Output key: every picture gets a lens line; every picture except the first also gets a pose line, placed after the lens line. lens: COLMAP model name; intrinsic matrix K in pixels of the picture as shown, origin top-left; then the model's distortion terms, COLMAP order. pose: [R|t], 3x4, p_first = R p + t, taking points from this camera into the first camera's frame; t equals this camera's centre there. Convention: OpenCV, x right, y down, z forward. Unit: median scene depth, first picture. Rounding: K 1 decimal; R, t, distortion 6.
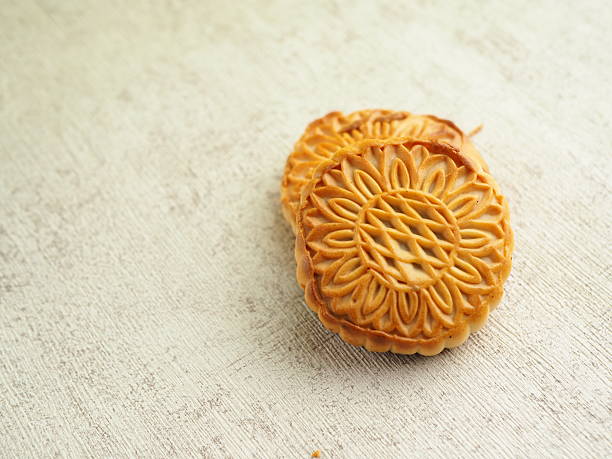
lens RADIAL K [[965.9, 0, 328.0], [0, 965.9, 219.4], [0, 0, 1]] dist [-0.018439, -0.066822]
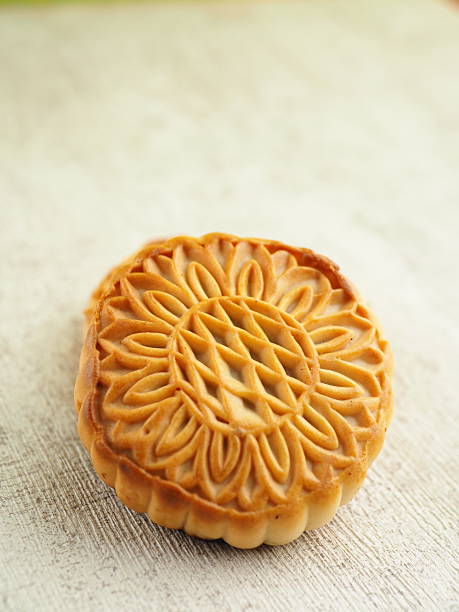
lens RADIAL K [[987.6, 0, 234.0], [0, 987.6, 316.9], [0, 0, 1]] dist [-0.004110, -0.176510]
pose [[0.976977, 0.213298, 0.004540, 0.065008], [-0.204439, 0.942059, -0.265951, 0.175148], [-0.061004, 0.258900, 0.963976, 0.311445]]
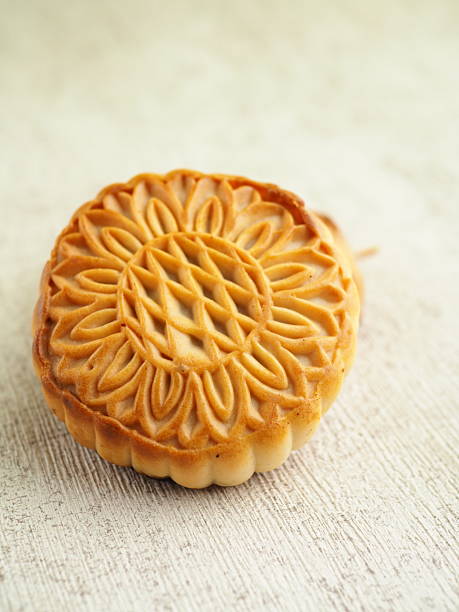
lens RADIAL K [[987.6, 0, 234.0], [0, 987.6, 316.9], [0, 0, 1]] dist [-0.004110, -0.176510]
pose [[0.967065, 0.218897, -0.129881, 0.199373], [-0.242119, 0.948525, -0.204152, 0.162812], [0.078508, 0.228875, 0.970285, 0.334583]]
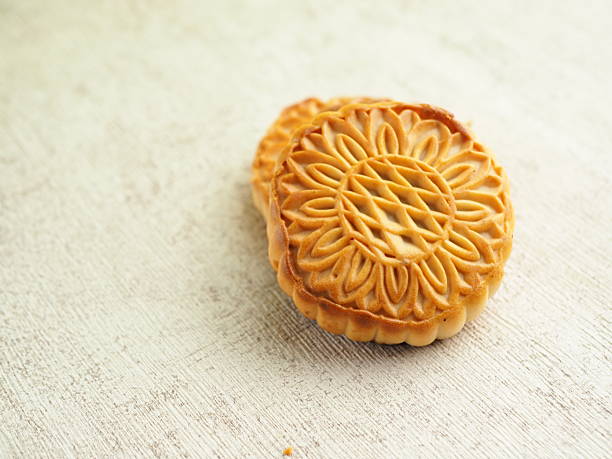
lens RADIAL K [[971.8, 0, 323.1], [0, 971.8, 231.5], [0, 0, 1]] dist [-0.007896, -0.095506]
pose [[0.999080, 0.021614, 0.037044, -0.016655], [-0.017073, 0.992773, -0.118786, 0.146142], [-0.039344, 0.118044, 0.992229, 0.123082]]
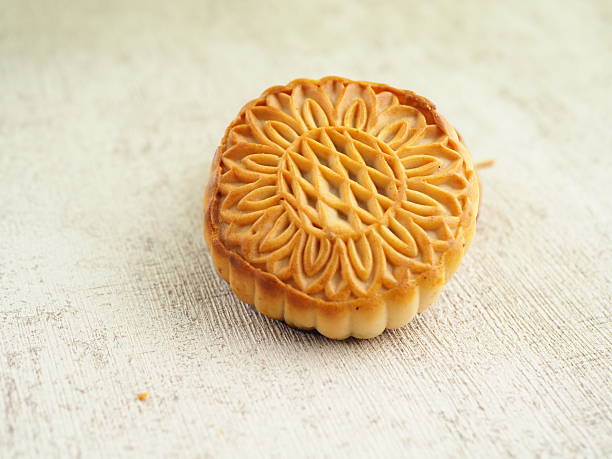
lens RADIAL K [[987.6, 0, 324.7], [0, 987.6, 251.5], [0, 0, 1]] dist [-0.004110, -0.176510]
pose [[0.955272, 0.254147, -0.151209, 0.206651], [-0.283584, 0.932265, -0.224639, 0.260199], [0.083876, 0.257472, 0.962639, 0.219192]]
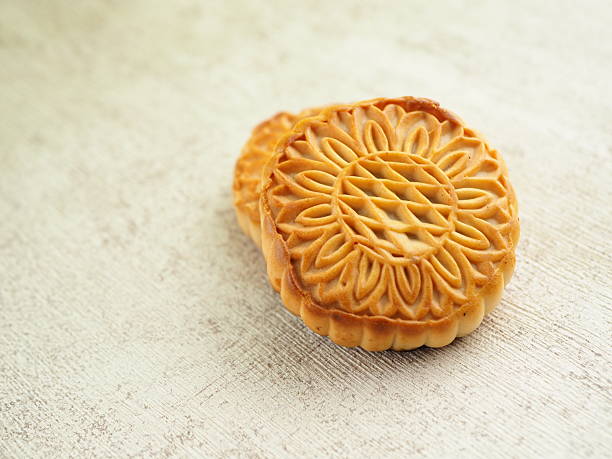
lens RADIAL K [[975.2, 0, 315.0], [0, 975.2, 229.1], [0, 0, 1]] dist [-0.017187, -0.085537]
pose [[0.989769, -0.113881, 0.085955, -0.061544], [0.126903, 0.978006, -0.165530, 0.169068], [-0.065214, 0.174745, 0.982452, 0.174956]]
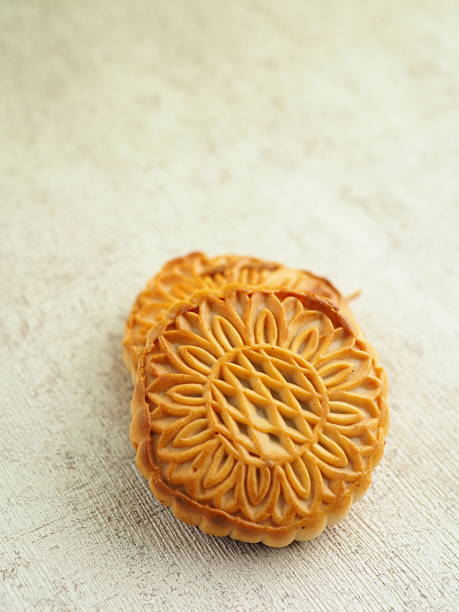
lens RADIAL K [[975.2, 0, 229.5], [0, 975.2, 306.0], [0, 0, 1]] dist [-0.017187, -0.085537]
pose [[0.989909, 0.131764, 0.052132, -0.005171], [-0.126351, 0.987308, -0.096219, 0.021502], [-0.064149, 0.088662, 0.993994, 0.148876]]
